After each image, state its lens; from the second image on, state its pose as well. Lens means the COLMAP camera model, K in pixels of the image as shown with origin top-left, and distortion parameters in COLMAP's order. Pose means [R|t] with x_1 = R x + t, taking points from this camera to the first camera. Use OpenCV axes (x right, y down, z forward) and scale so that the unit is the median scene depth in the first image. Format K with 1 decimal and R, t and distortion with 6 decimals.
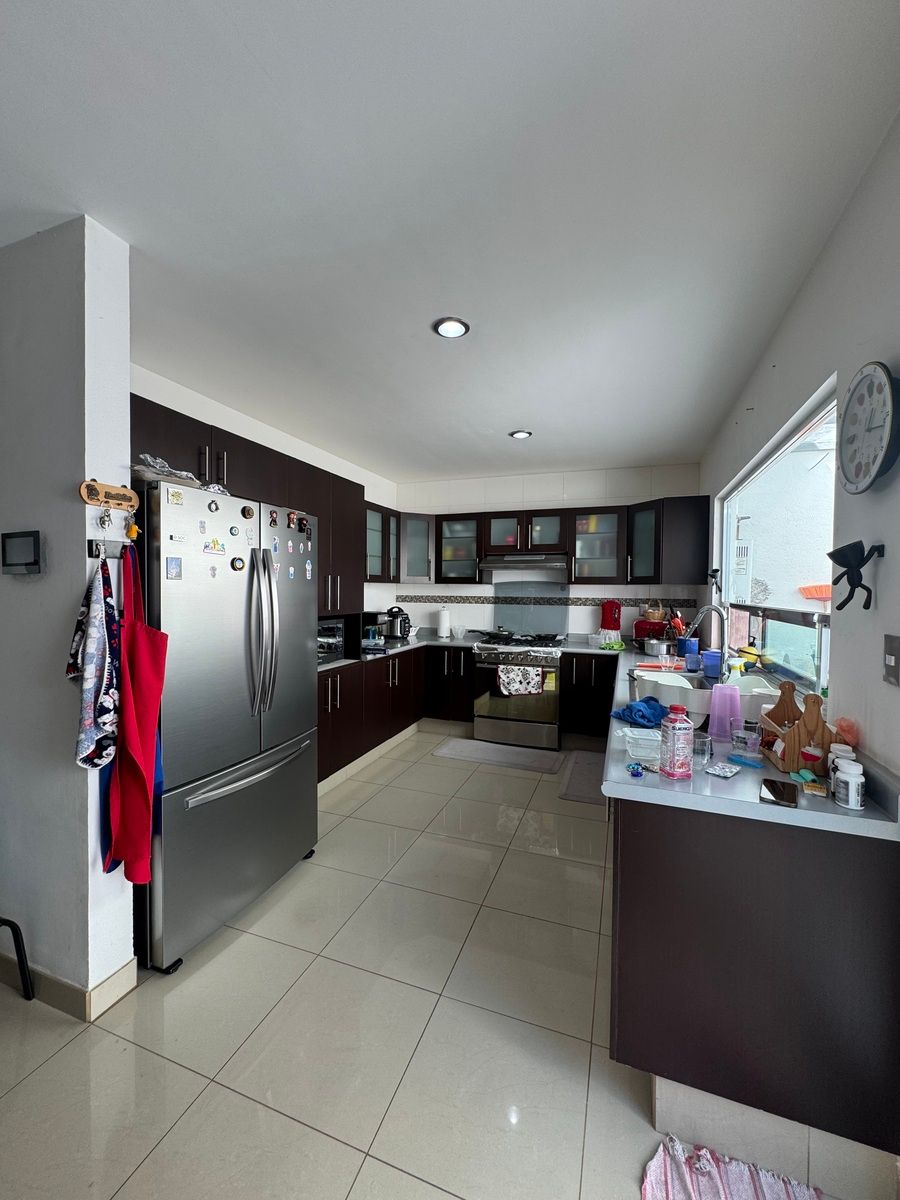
lens RADIAL K [[478.9, 0, 449.8], [0, 478.9, 599.0], [0, 0, 1]] dist [-0.002786, 0.000156]
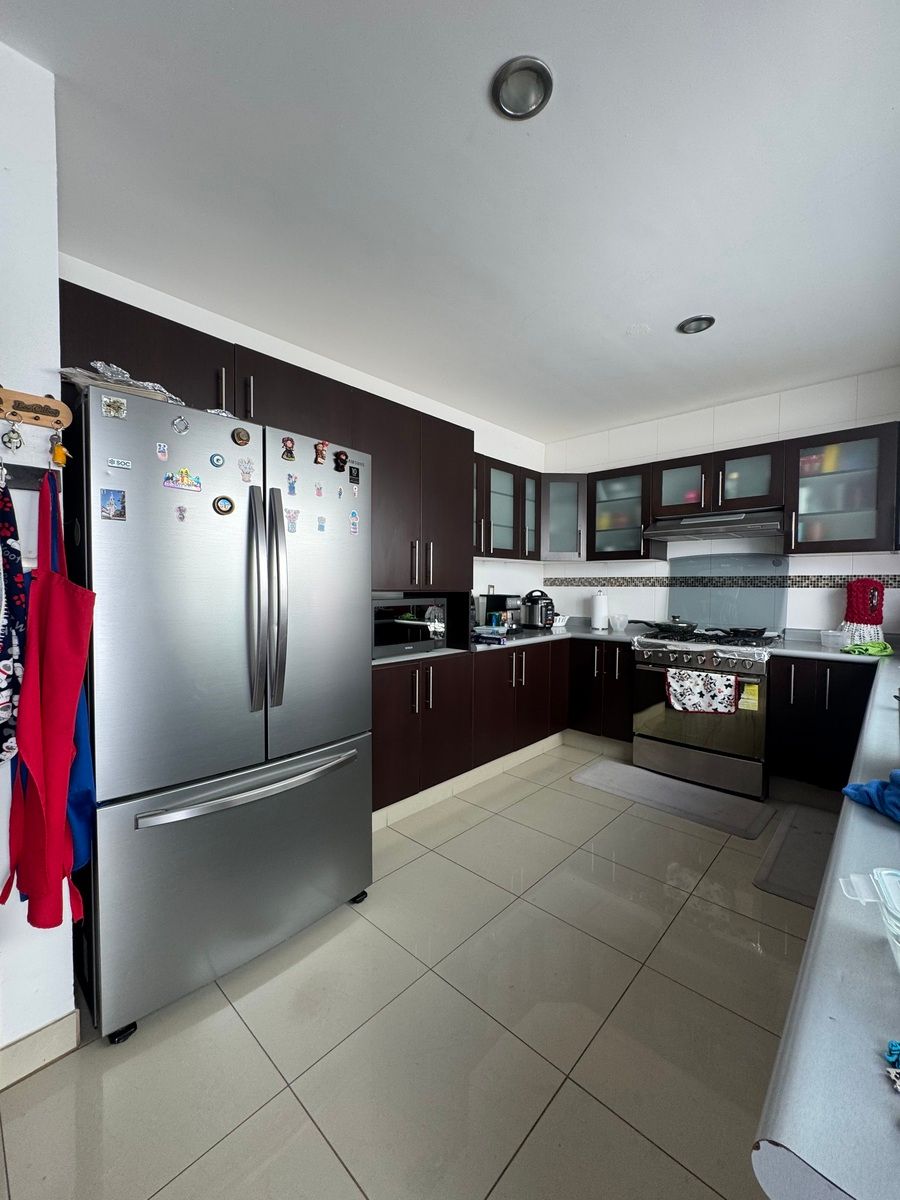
lens RADIAL K [[478.9, 0, 450.1], [0, 478.9, 599.6], [0, 0, 1]] dist [-0.002786, 0.000156]
pose [[0.922076, 0.006807, -0.386949, 0.079174], [-0.003972, 0.999959, 0.008125, 0.030623], [0.386988, -0.005955, 0.922065, 0.212593]]
